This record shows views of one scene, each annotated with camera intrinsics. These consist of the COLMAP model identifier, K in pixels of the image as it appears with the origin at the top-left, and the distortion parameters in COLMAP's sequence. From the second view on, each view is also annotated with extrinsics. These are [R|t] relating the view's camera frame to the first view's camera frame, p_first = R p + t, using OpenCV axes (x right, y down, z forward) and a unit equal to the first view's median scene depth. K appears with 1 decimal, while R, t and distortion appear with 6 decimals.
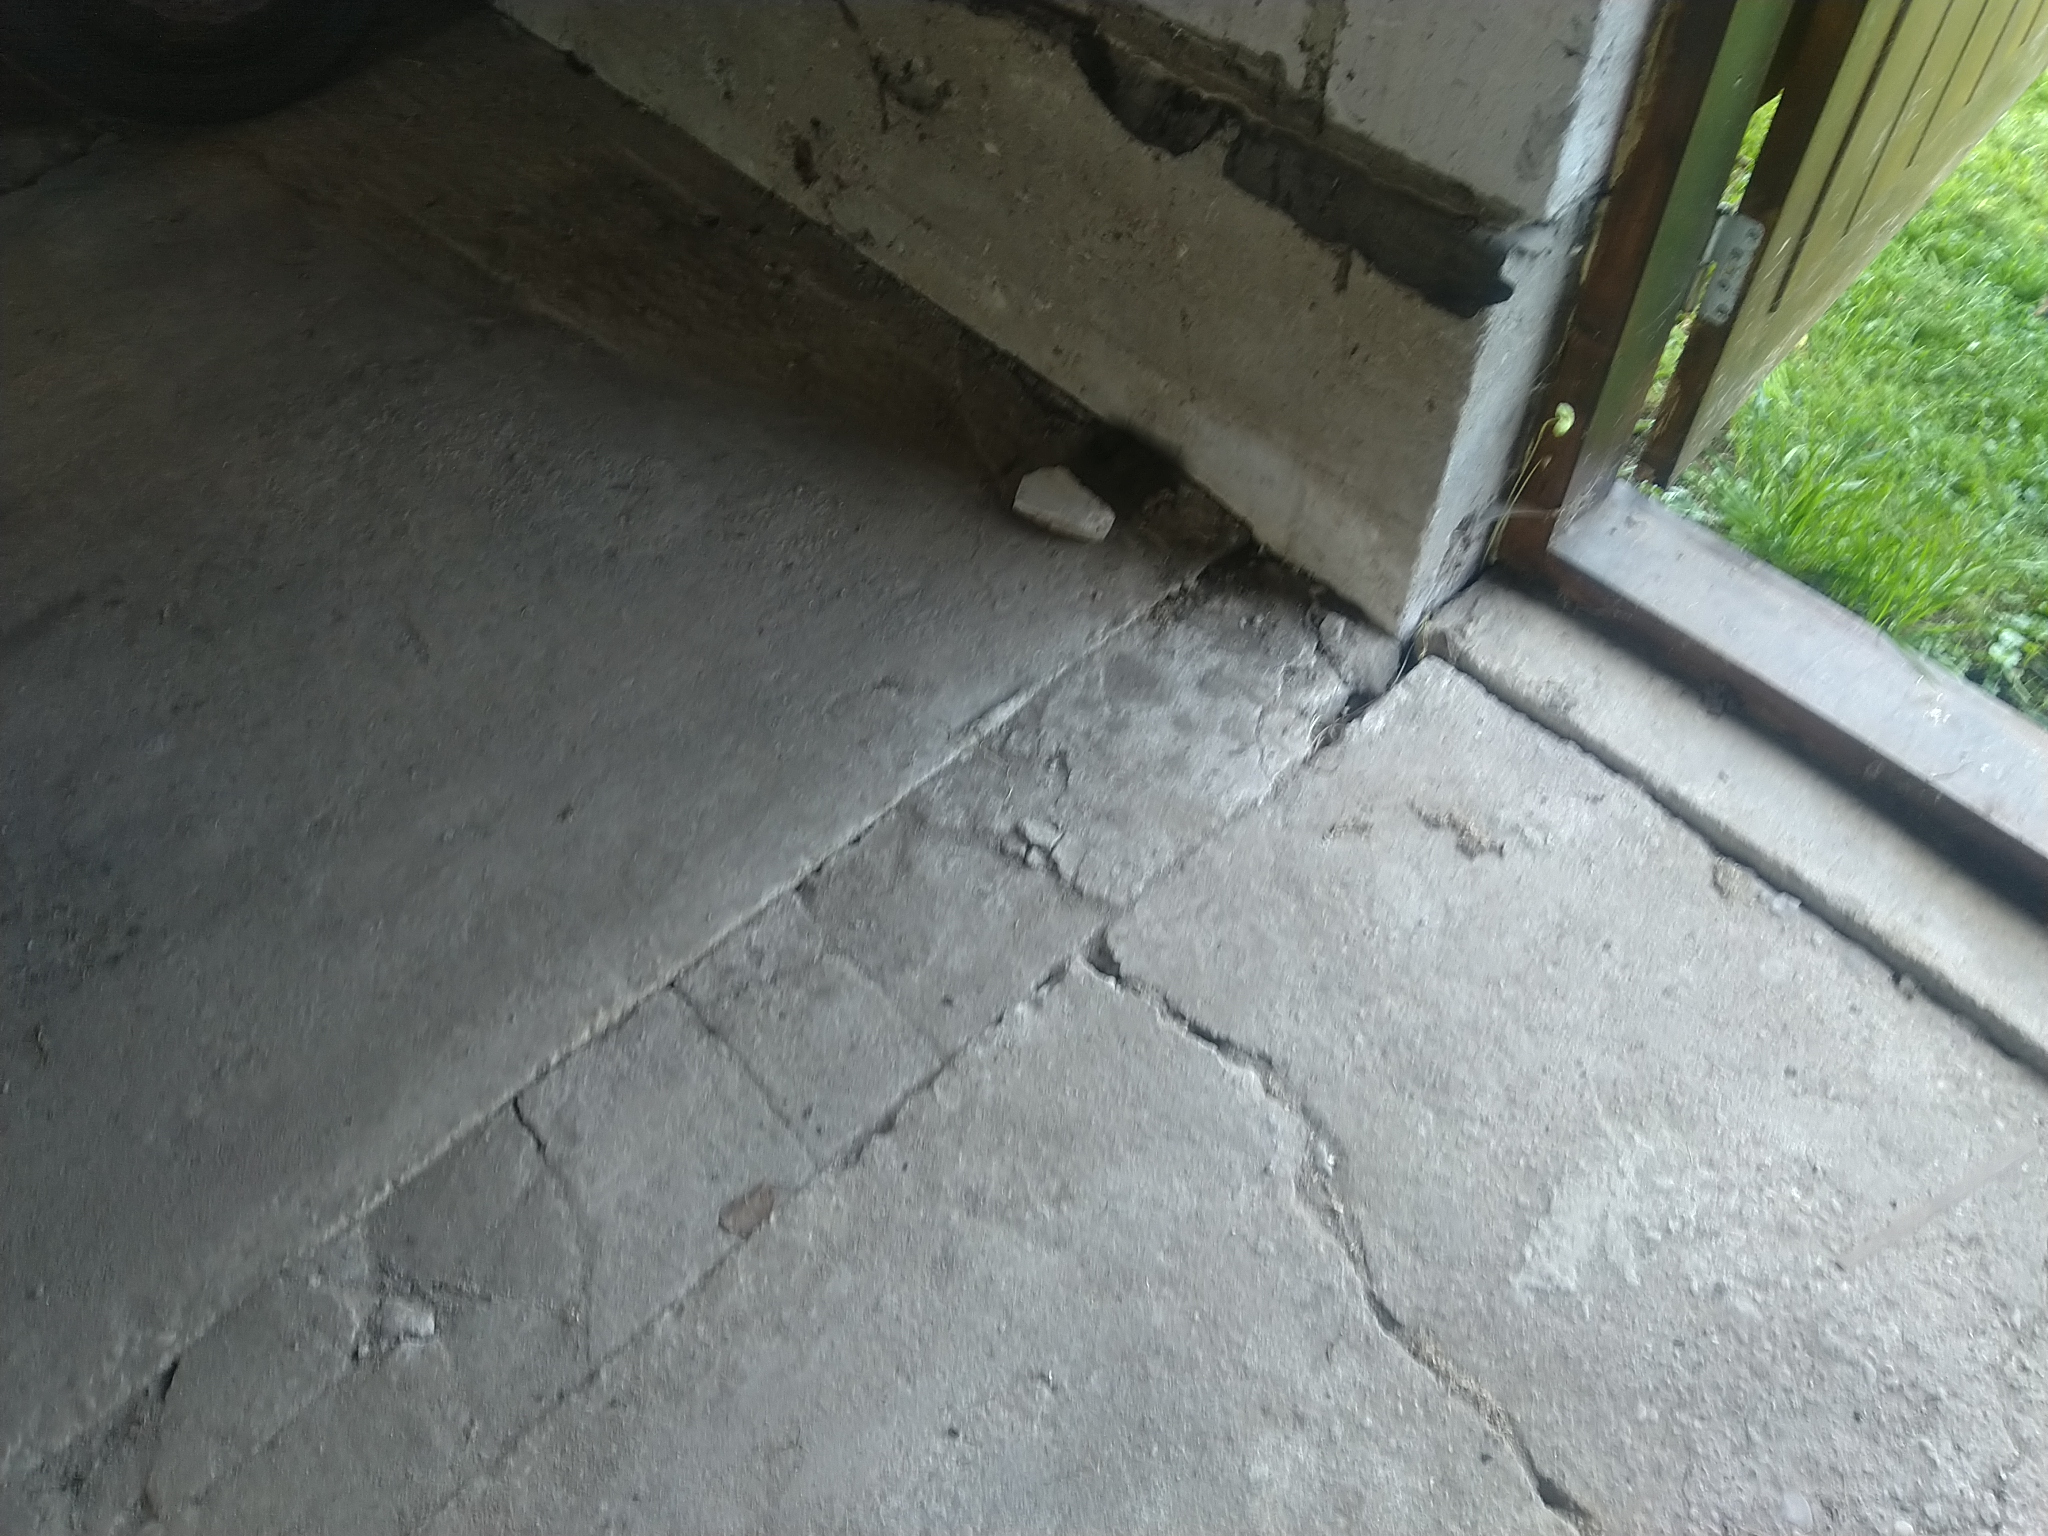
lens RADIAL K [[1538.1, 0, 1029.8], [0, 1538.1, 781.9], [0, 0, 1]] dist [0.111178, -0.163255]
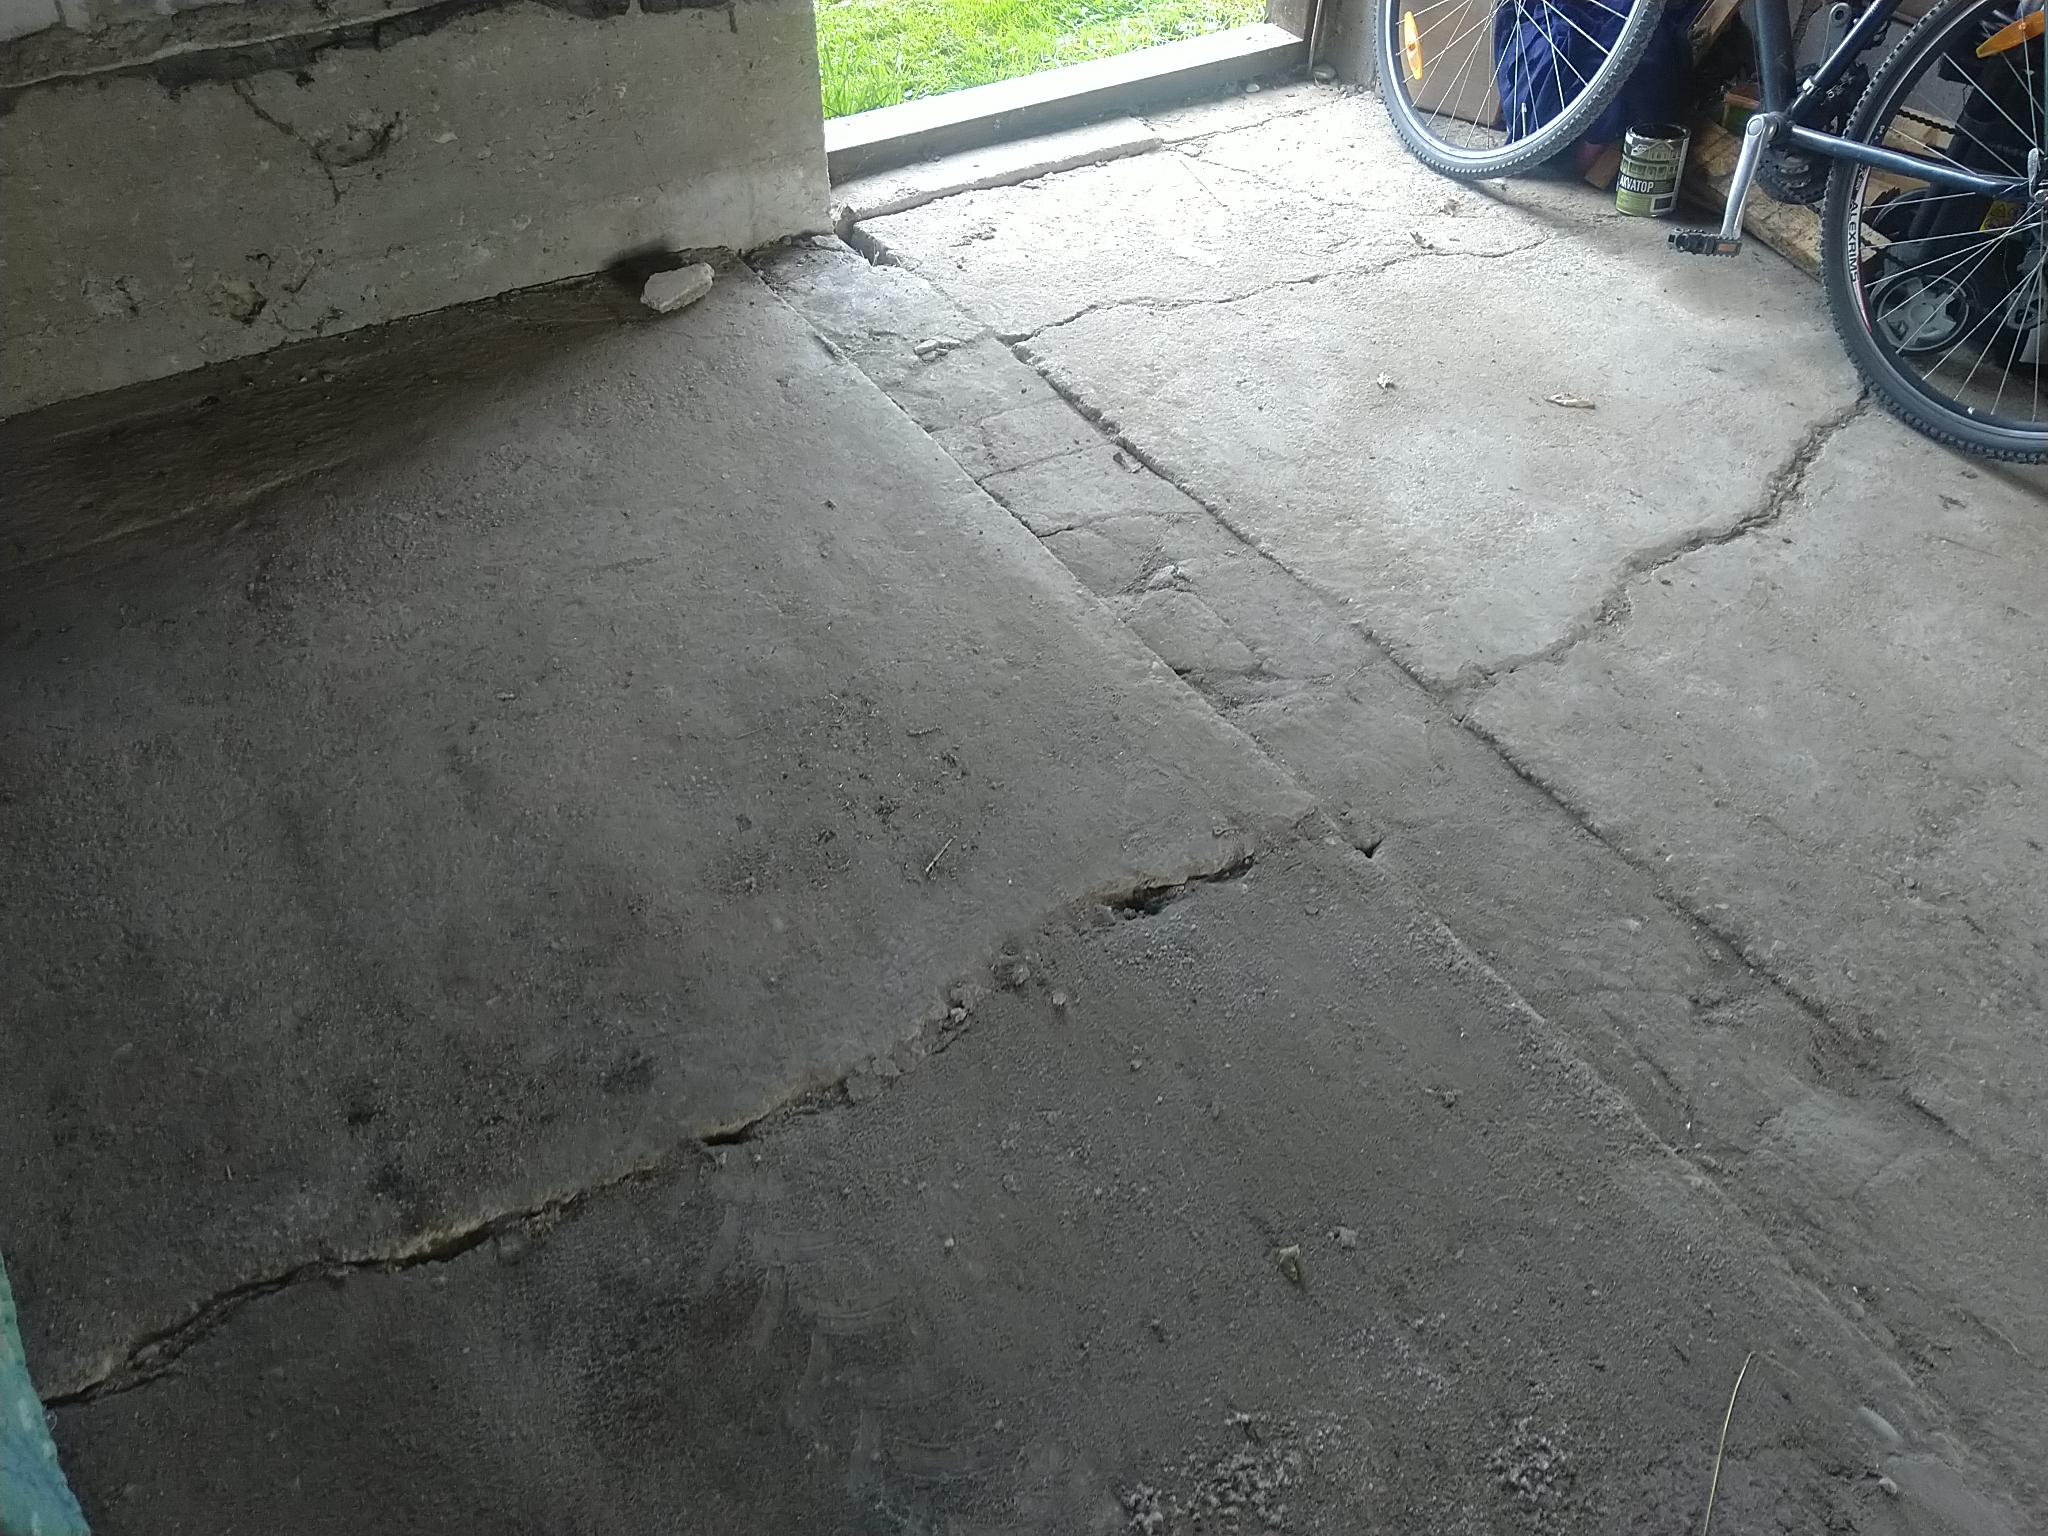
lens RADIAL K [[1538.1, 0, 1029.8], [0, 1538.1, 781.9], [0, 0, 1]] dist [0.111178, -0.163255]
pose [[0.195427, -0.685477, 0.701377, -1.424697], [0.779384, 0.542653, 0.313189, -0.143573], [-0.595288, 0.485436, 0.640299, 0.093459]]
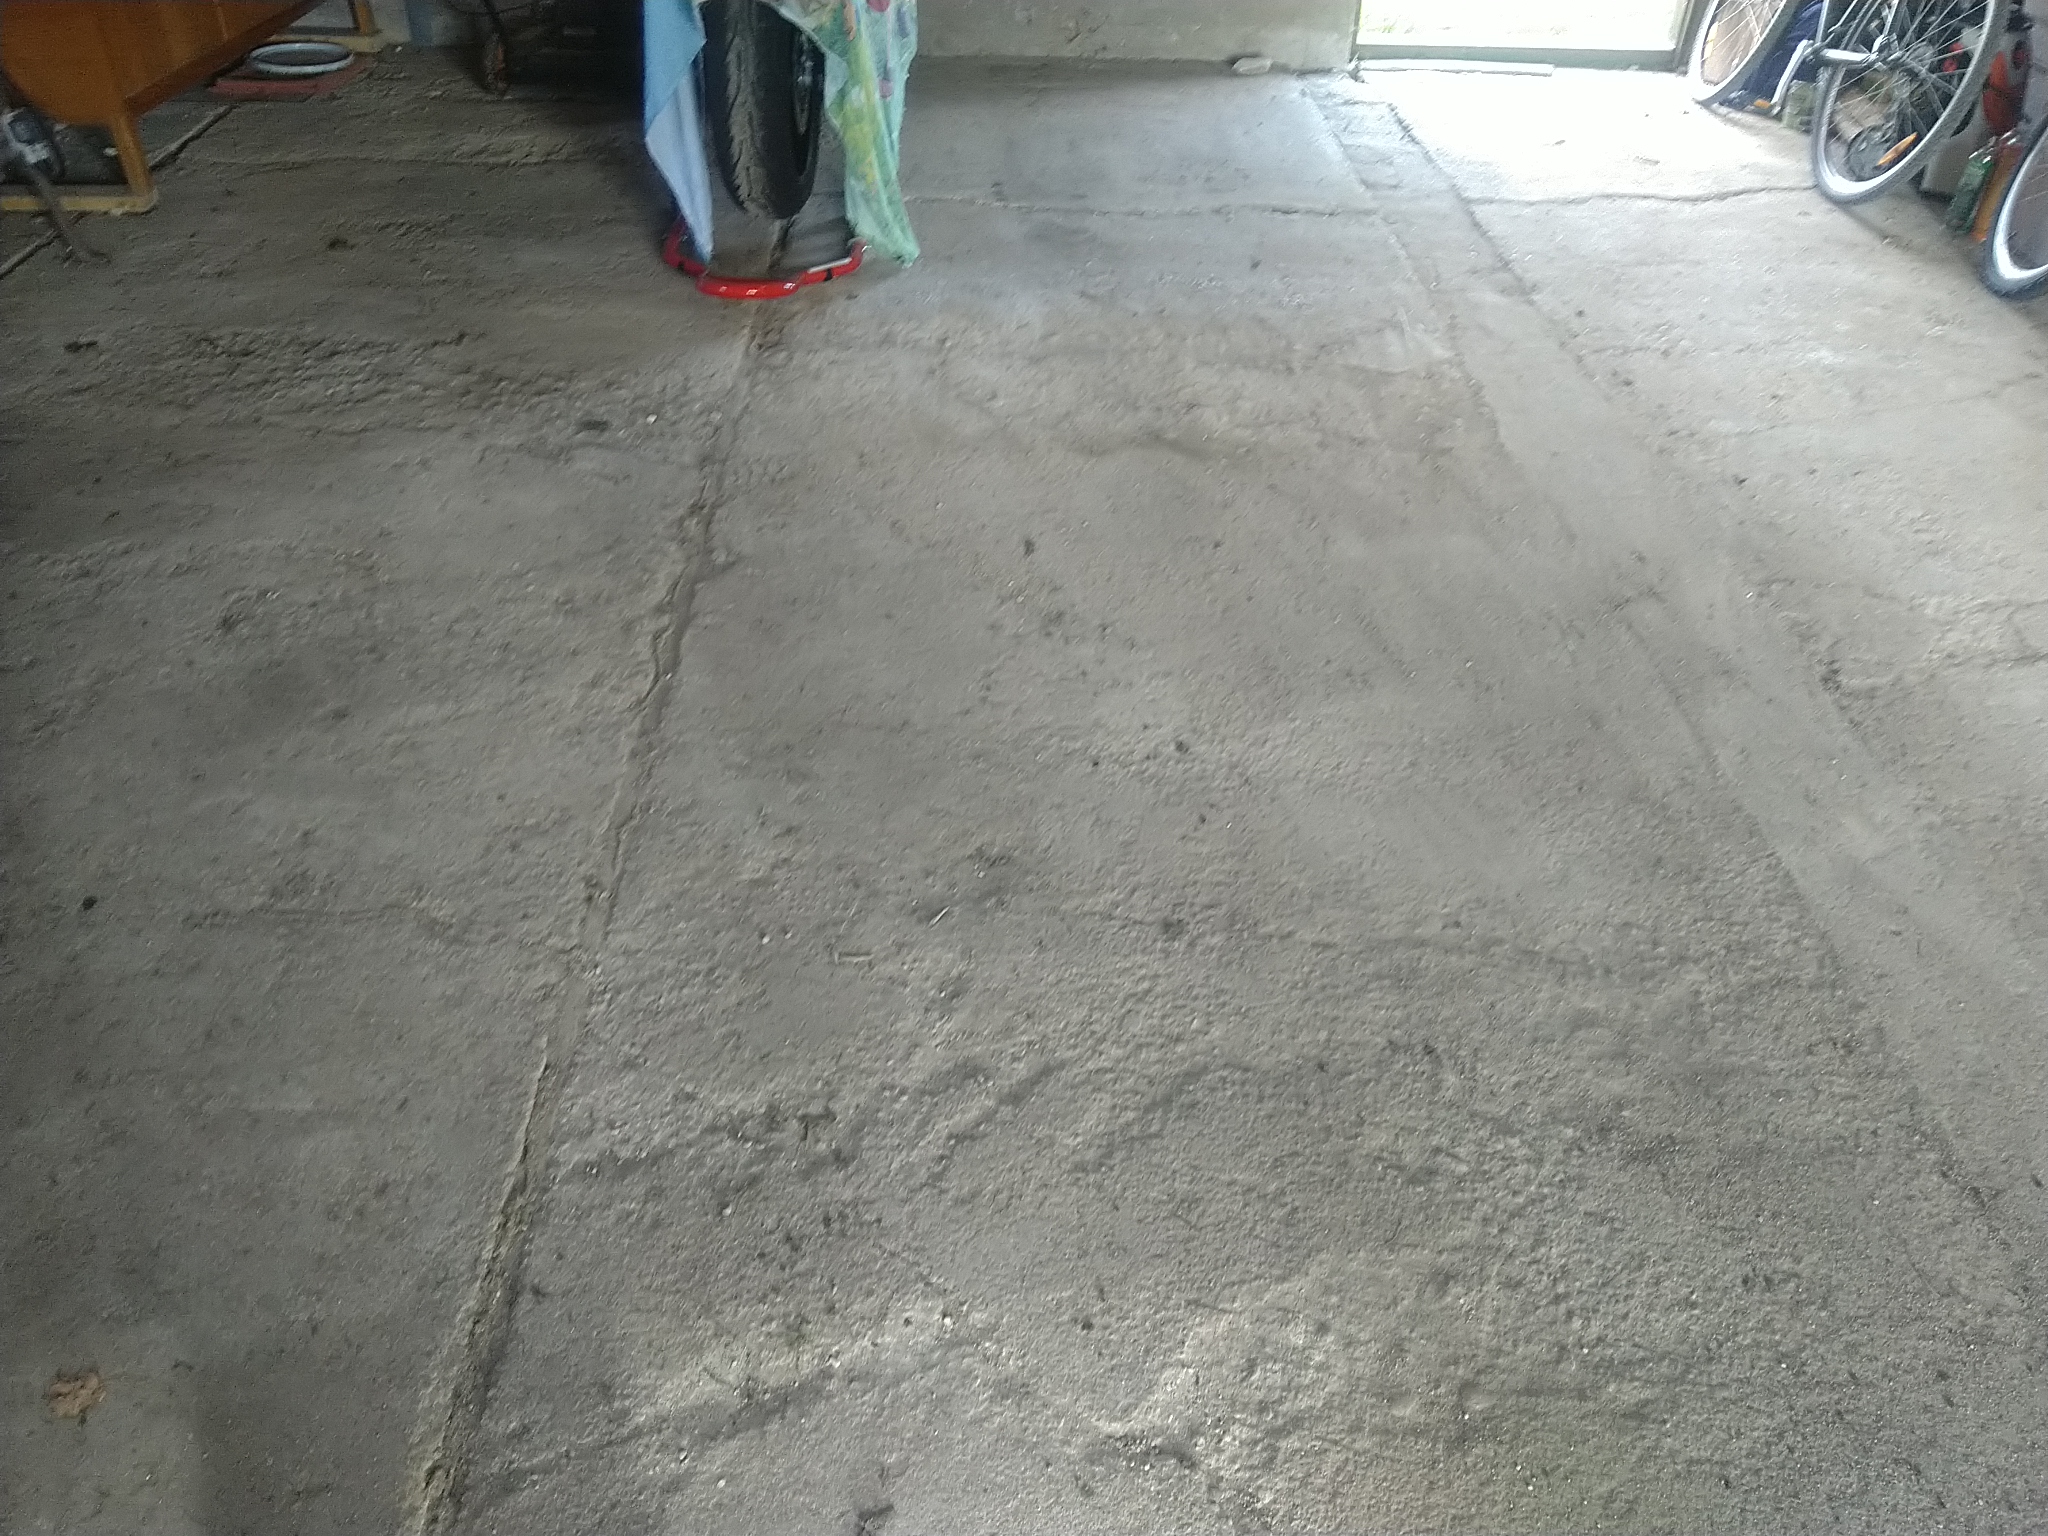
lens RADIAL K [[1538.1, 0, 1029.8], [0, 1538.1, 781.9], [0, 0, 1]] dist [0.111178, -0.163255]
pose [[0.679856, -0.428215, 0.595338, -3.073820], [0.578583, 0.812013, -0.076659, 1.075066], [-0.450596, 0.396570, 0.799810, -0.812235]]
